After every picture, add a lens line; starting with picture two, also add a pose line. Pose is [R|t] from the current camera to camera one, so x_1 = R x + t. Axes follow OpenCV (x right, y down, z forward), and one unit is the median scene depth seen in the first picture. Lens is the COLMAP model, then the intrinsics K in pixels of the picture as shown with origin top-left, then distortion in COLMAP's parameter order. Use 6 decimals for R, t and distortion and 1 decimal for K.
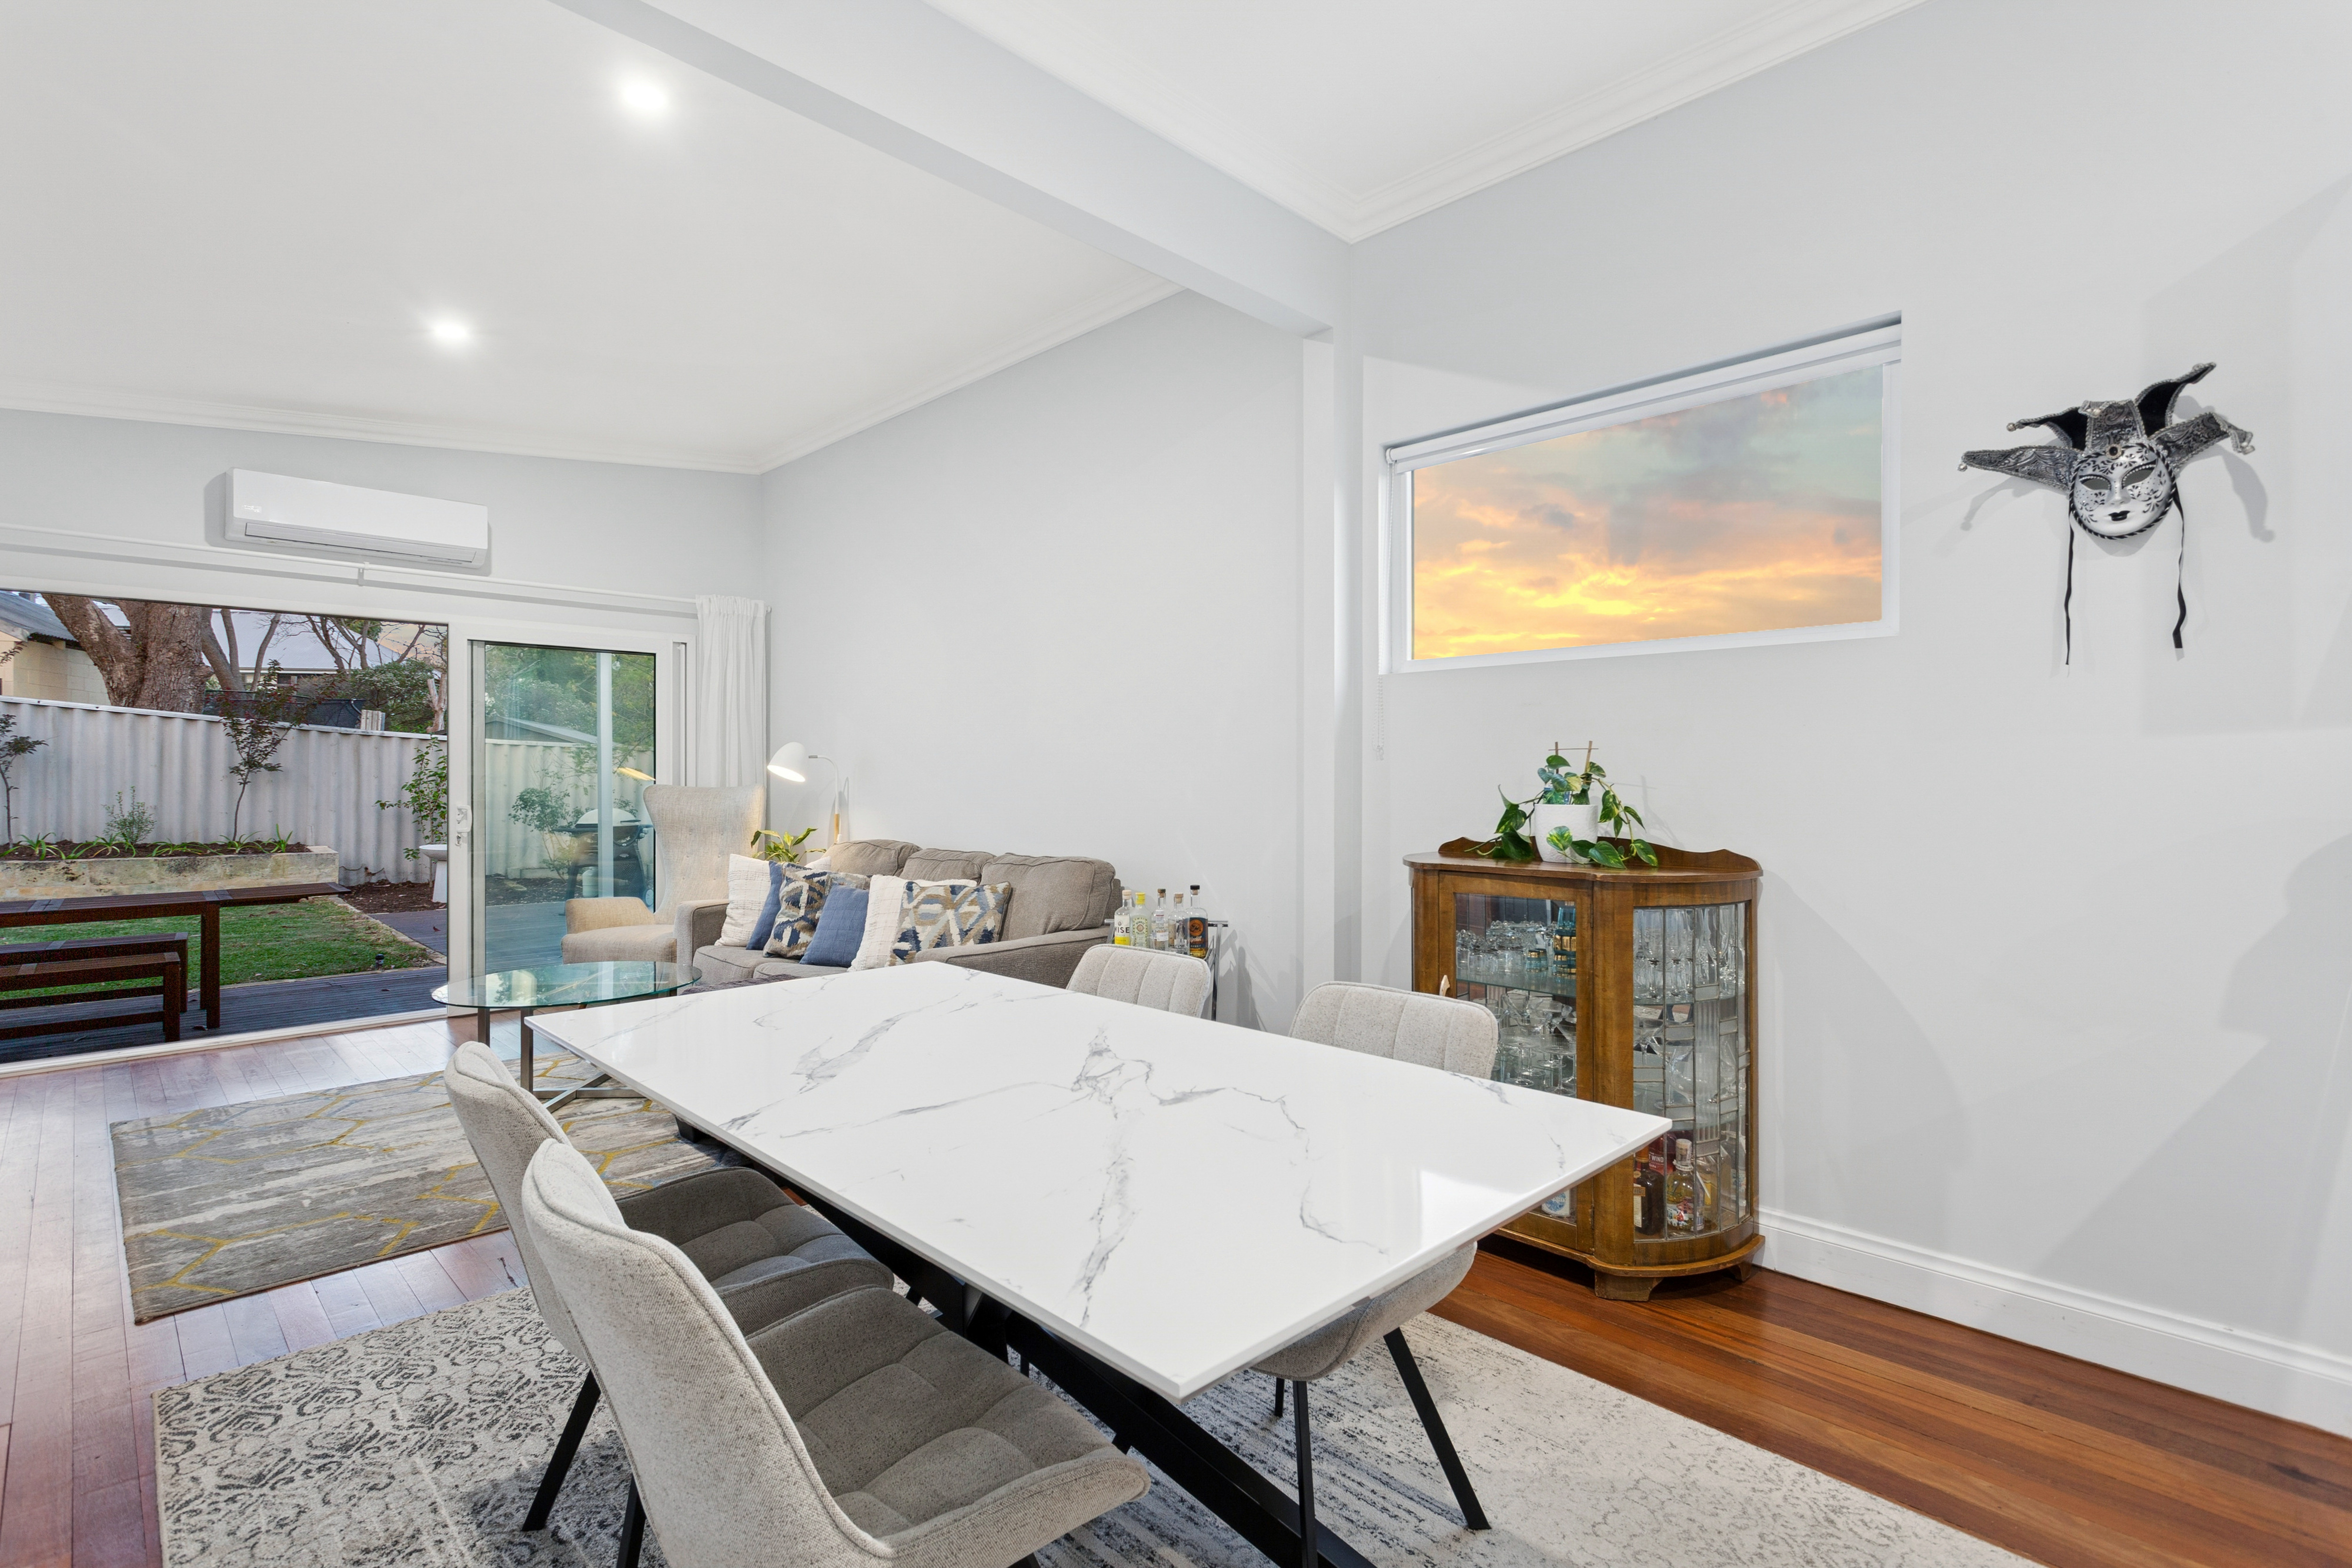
lens RADIAL K [[1124.1, 0, 1183.1], [0, 1124.1, 769.5], [0, 0, 1]] dist [0.003401, 0.001260]
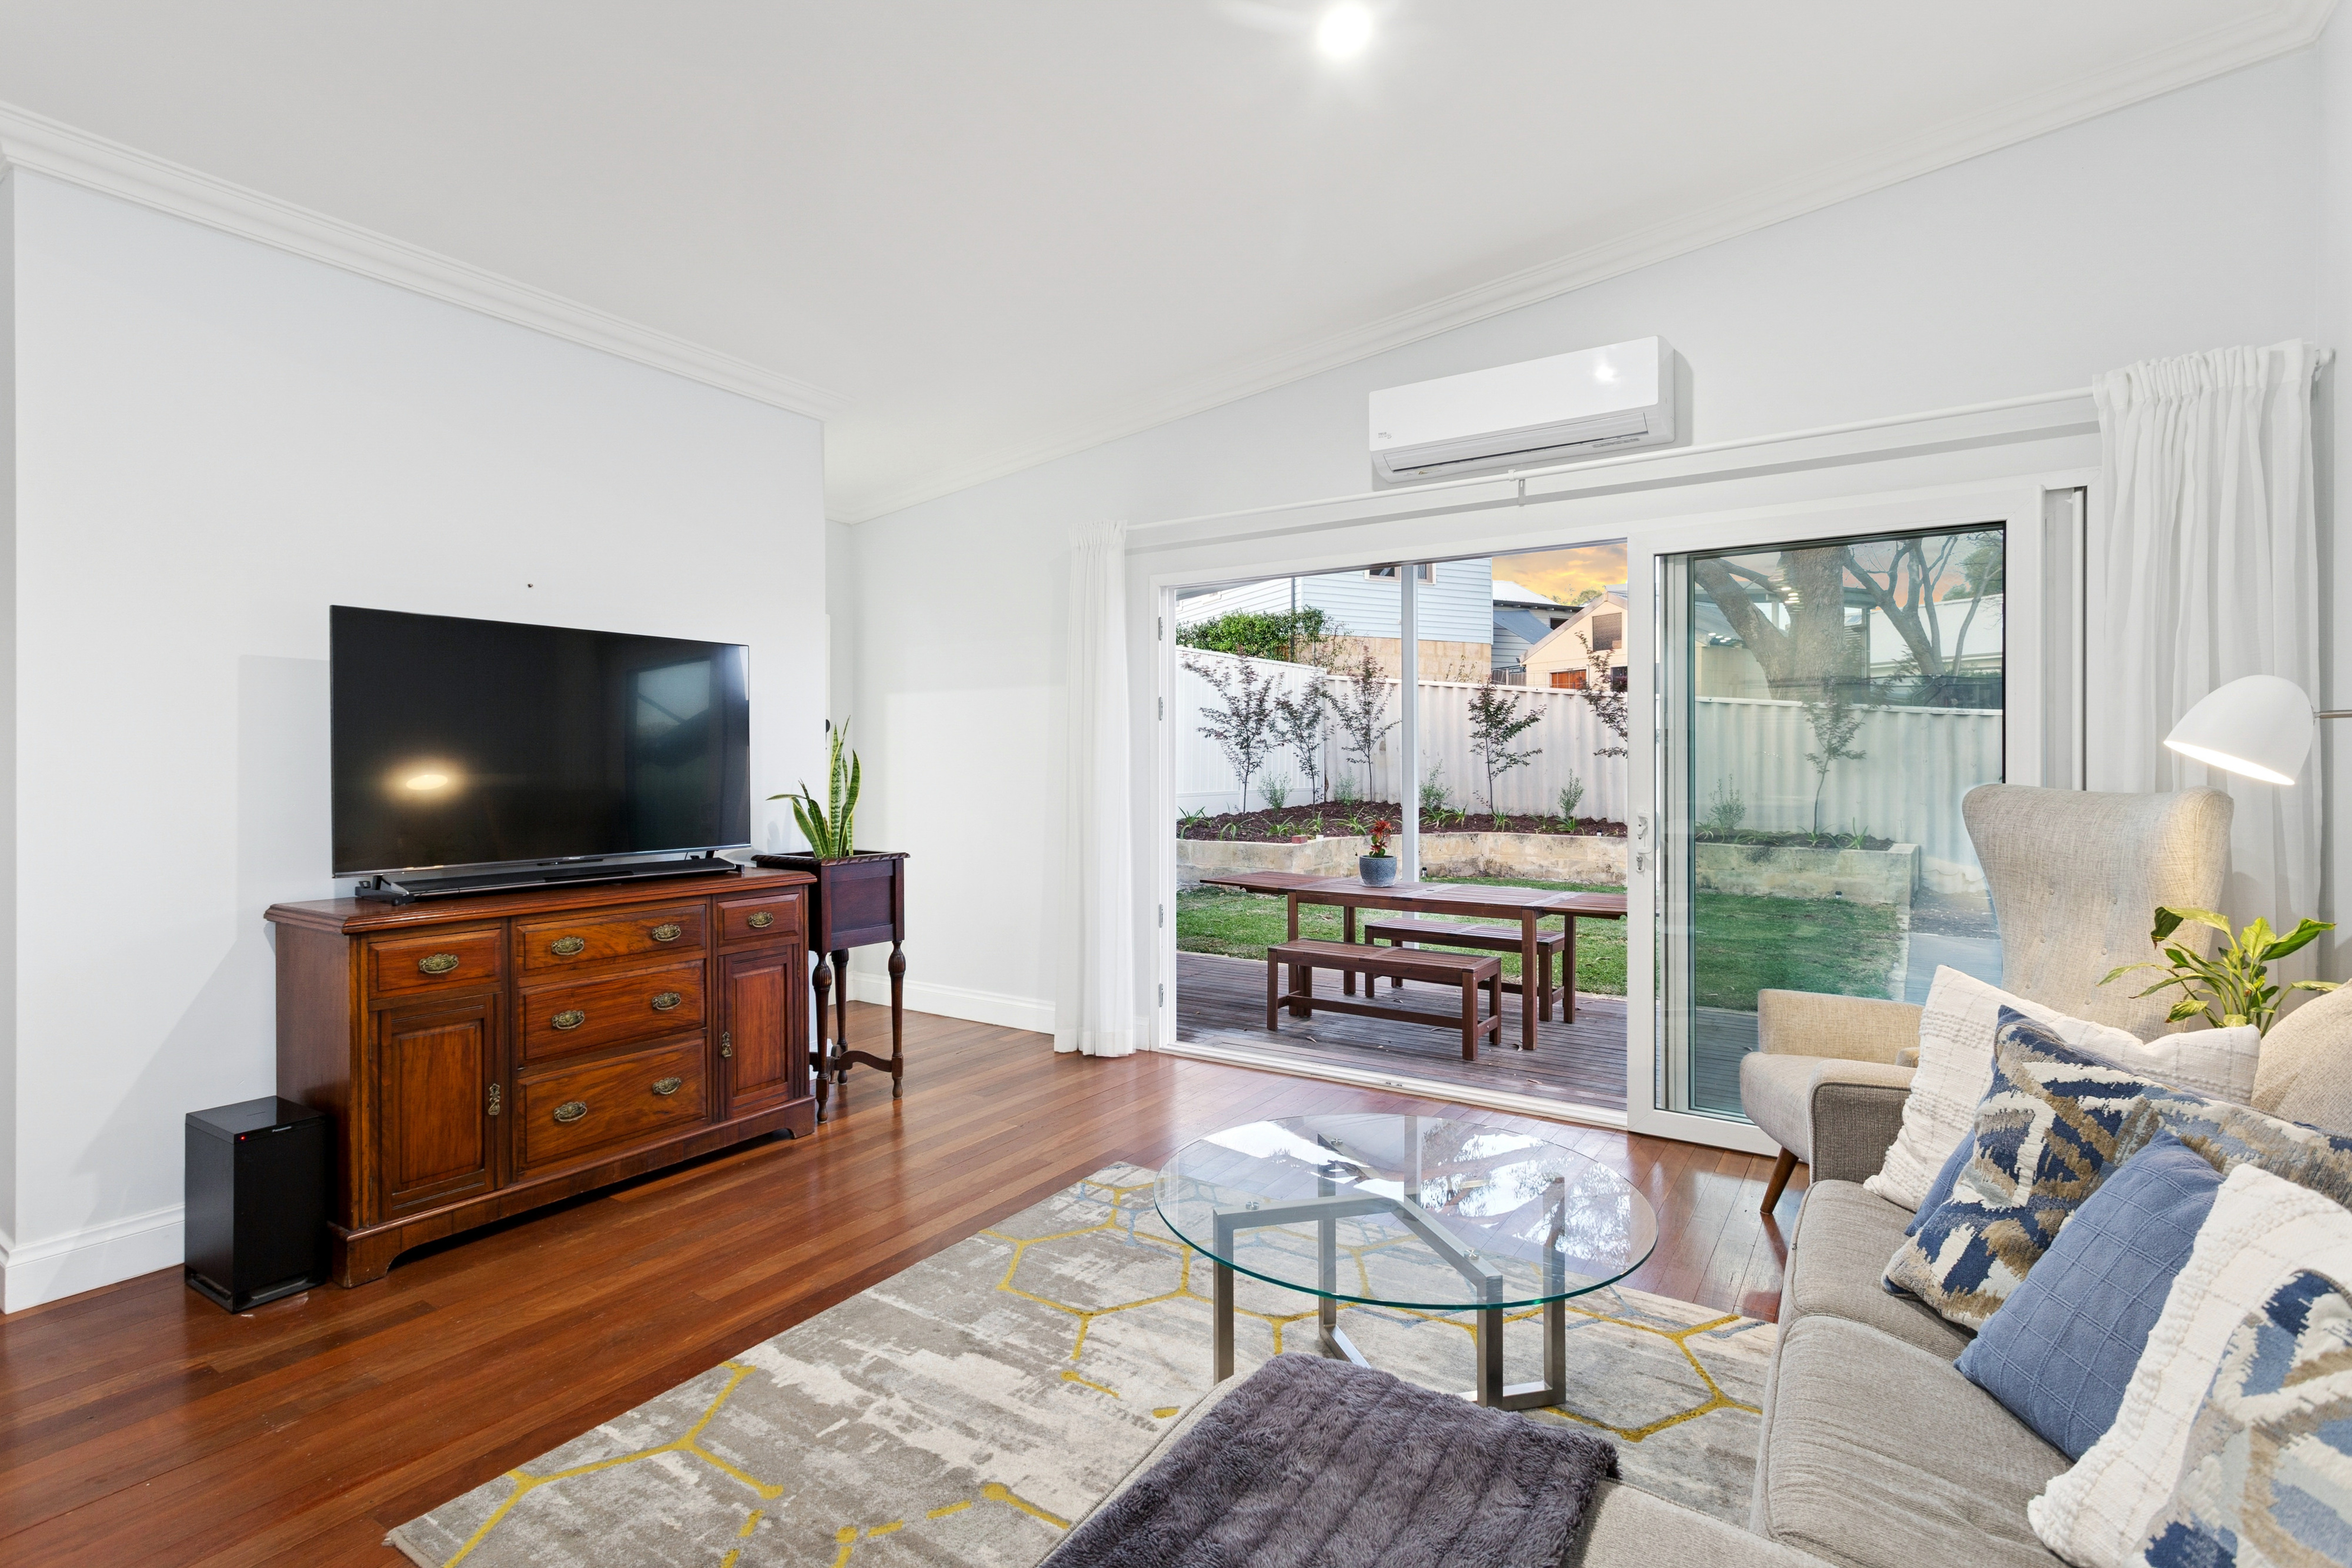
lens RADIAL K [[1124.1, 0, 1154.2], [0, 1124.1, 767.5], [0, 0, 1]] dist [0.003401, 0.001260]
pose [[0.200773, 0.005611, -0.979622, -0.052272], [0.003633, 0.999972, 0.006472, 0.001089], [0.979631, -0.004858, 0.200747, 0.498523]]
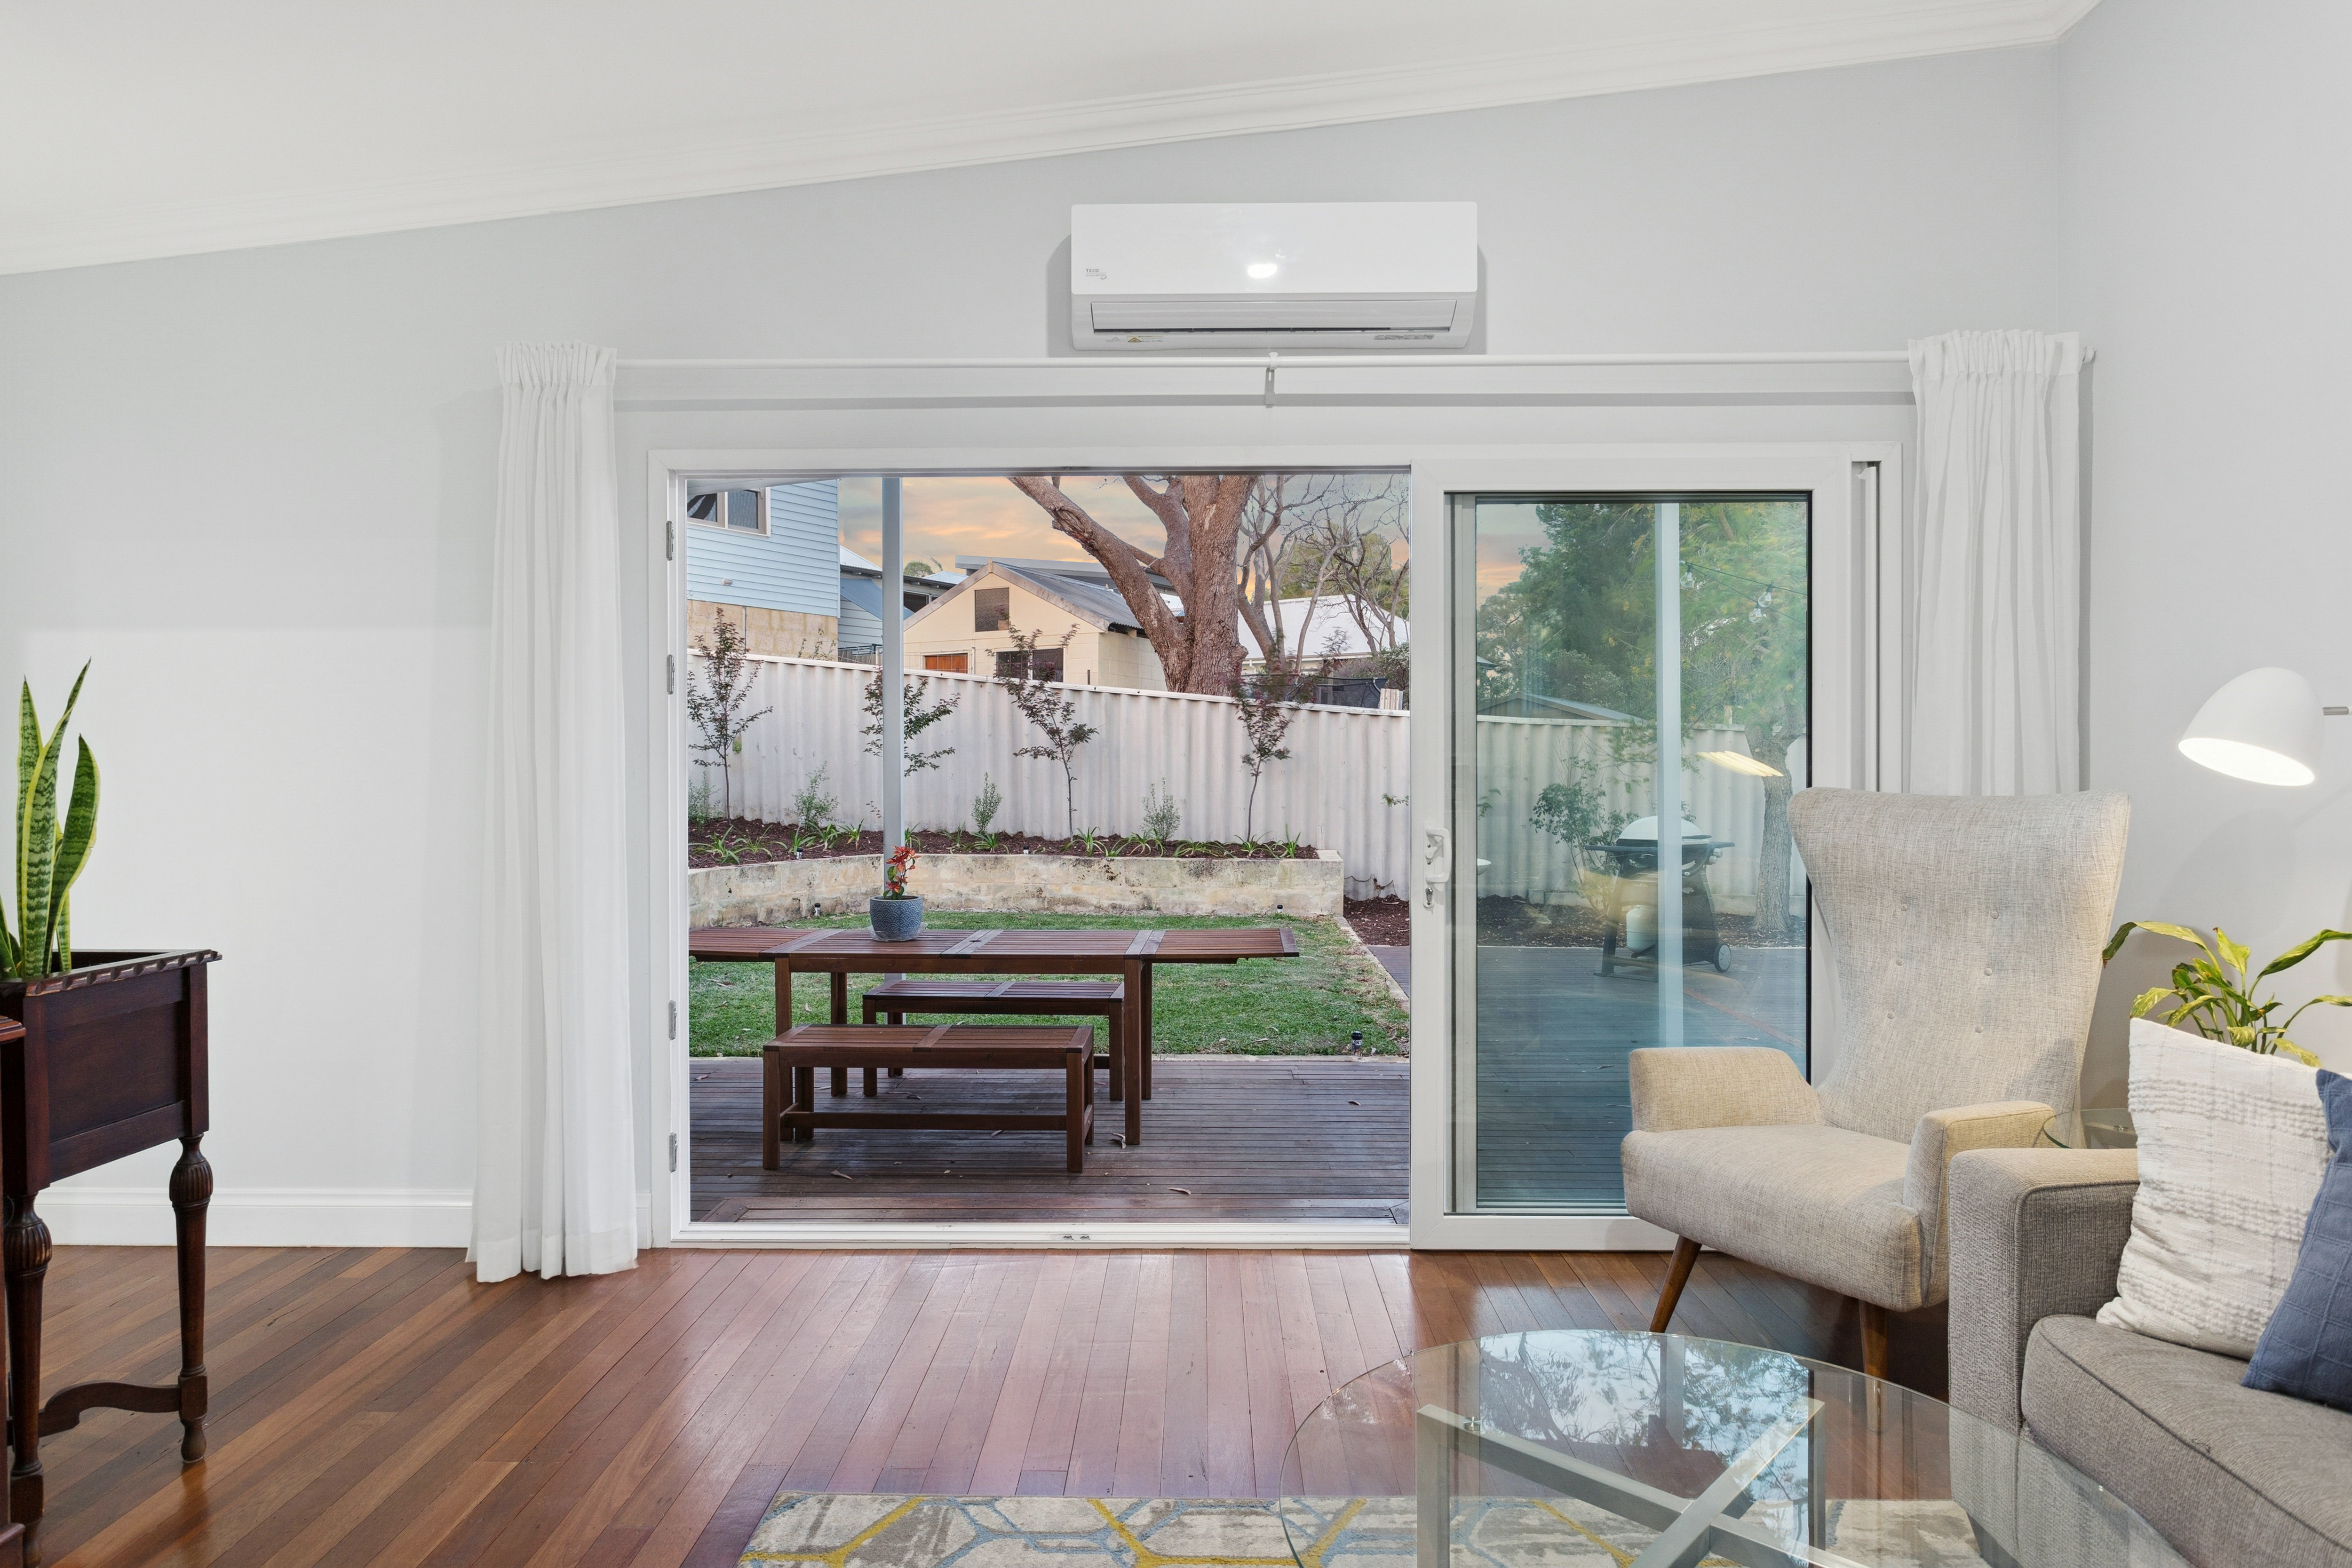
lens RADIAL K [[1378.0, 0, 1177.4], [0, 1378.0, 775.0], [0, 0, 1]] dist [-0.008524, 0.006131]
pose [[0.701849, 0.005450, -0.712305, -0.243163], [0.003330, 0.999935, 0.010931, 0.001420], [0.712318, -0.010044, 0.701785, 0.416065]]
